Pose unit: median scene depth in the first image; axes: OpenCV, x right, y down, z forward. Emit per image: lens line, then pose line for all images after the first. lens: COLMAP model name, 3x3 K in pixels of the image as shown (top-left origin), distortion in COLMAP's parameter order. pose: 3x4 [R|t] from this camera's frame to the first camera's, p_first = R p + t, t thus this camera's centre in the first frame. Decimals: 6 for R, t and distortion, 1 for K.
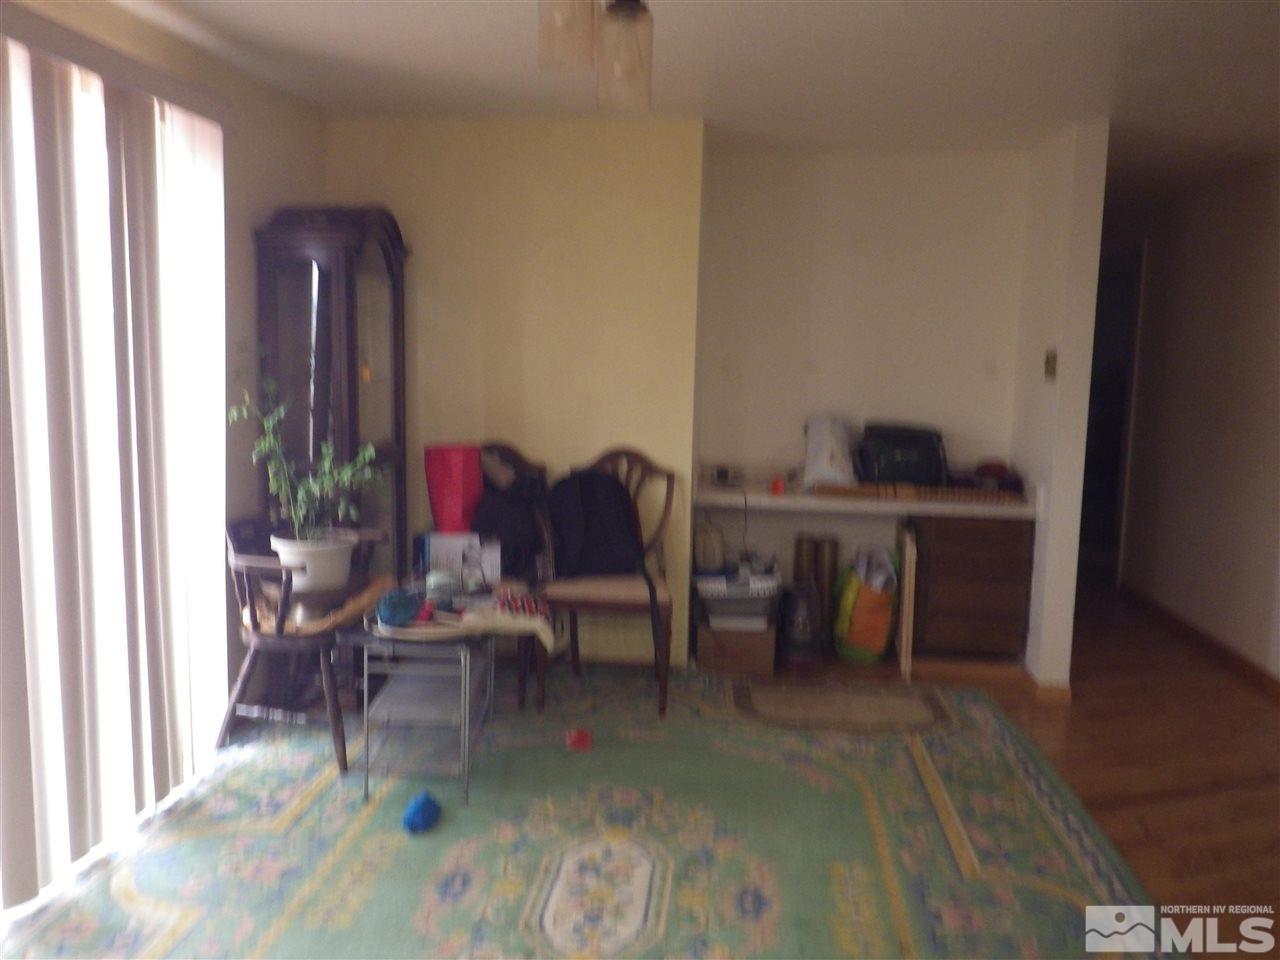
lens RADIAL K [[1076.0, 0, 640.0], [0, 1076.0, 480.0], [0, 0, 1]] dist [0.008722, 0.011601]
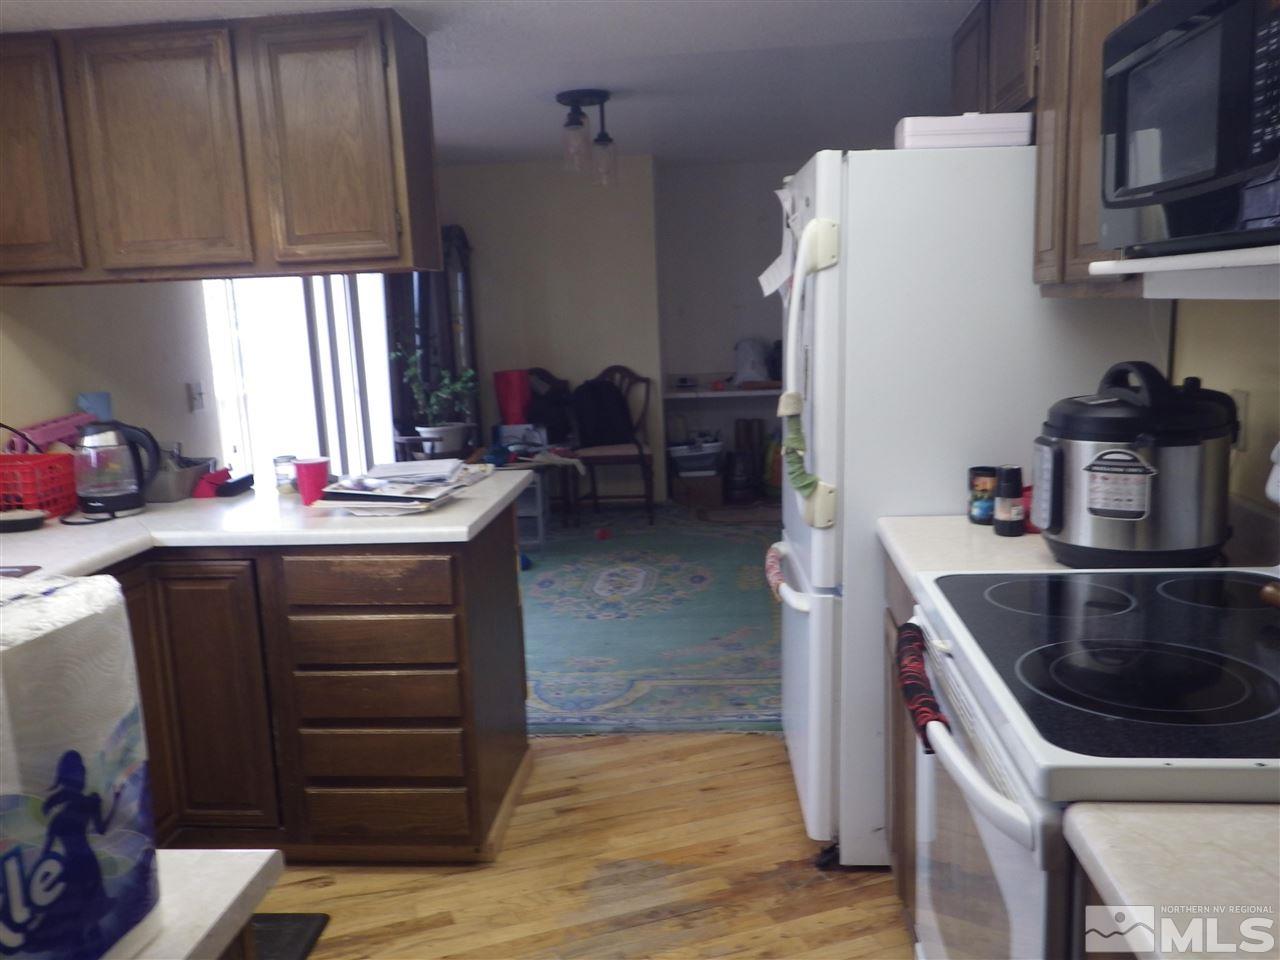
lens RADIAL K [[1076.0, 0, 640.0], [0, 1076.0, 480.0], [0, 0, 1]] dist [0.008722, 0.011601]
pose [[0.997683, -0.068024, 0.001251, 0.005225], [0.067931, 0.997008, 0.036895, 0.085888], [-0.003757, -0.036725, 0.999318, -0.621269]]
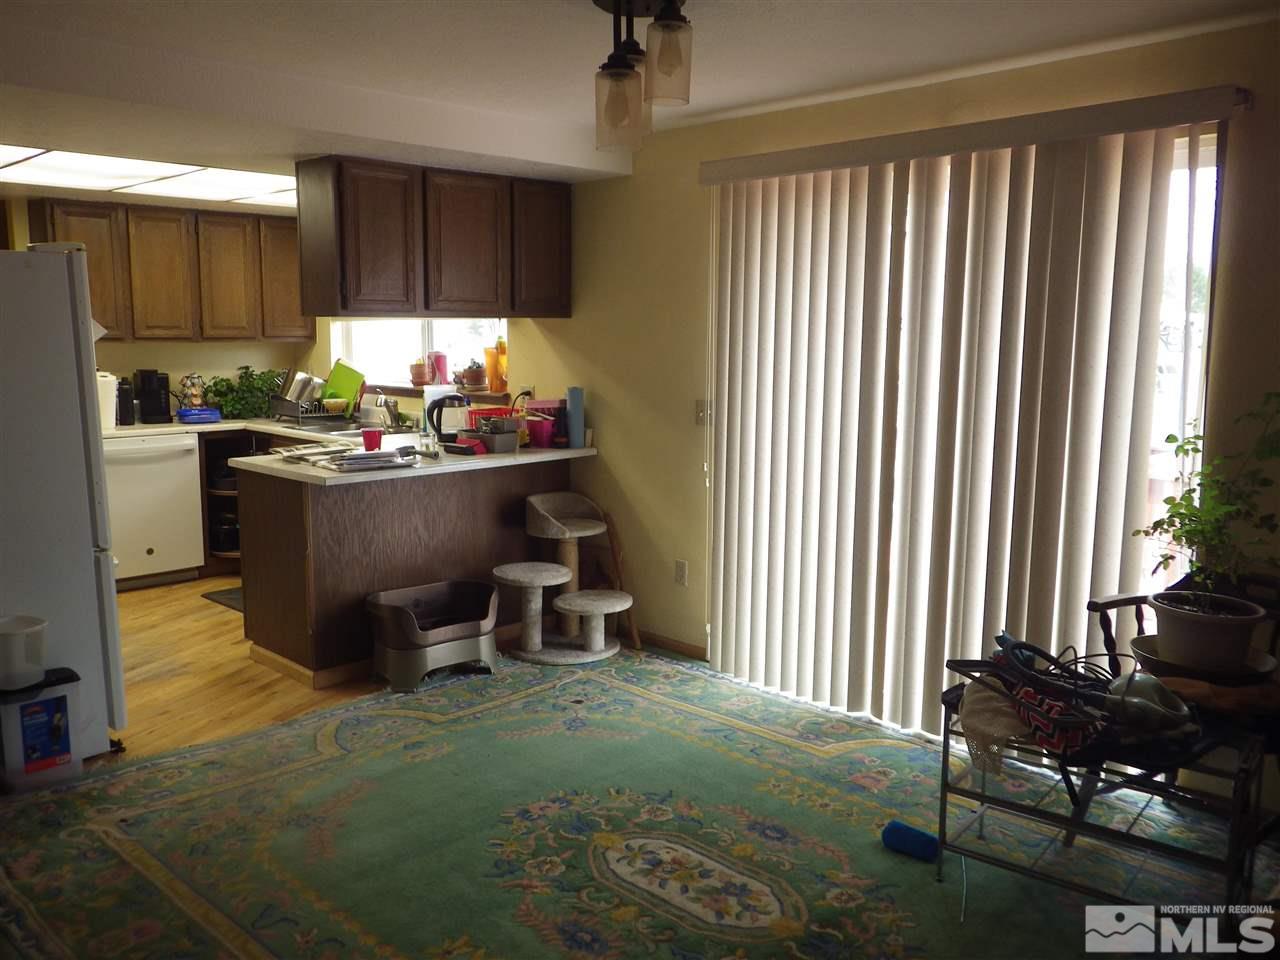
lens RADIAL K [[1076.0, 0, 640.0], [0, 1076.0, 480.0], [0, 0, 1]] dist [0.008722, 0.011601]
pose [[-0.638954, 0.083672, -0.764681, 0.493197], [-0.116507, 0.972073, 0.203716, -0.127254], [0.760371, 0.219256, -0.611361, 0.993756]]
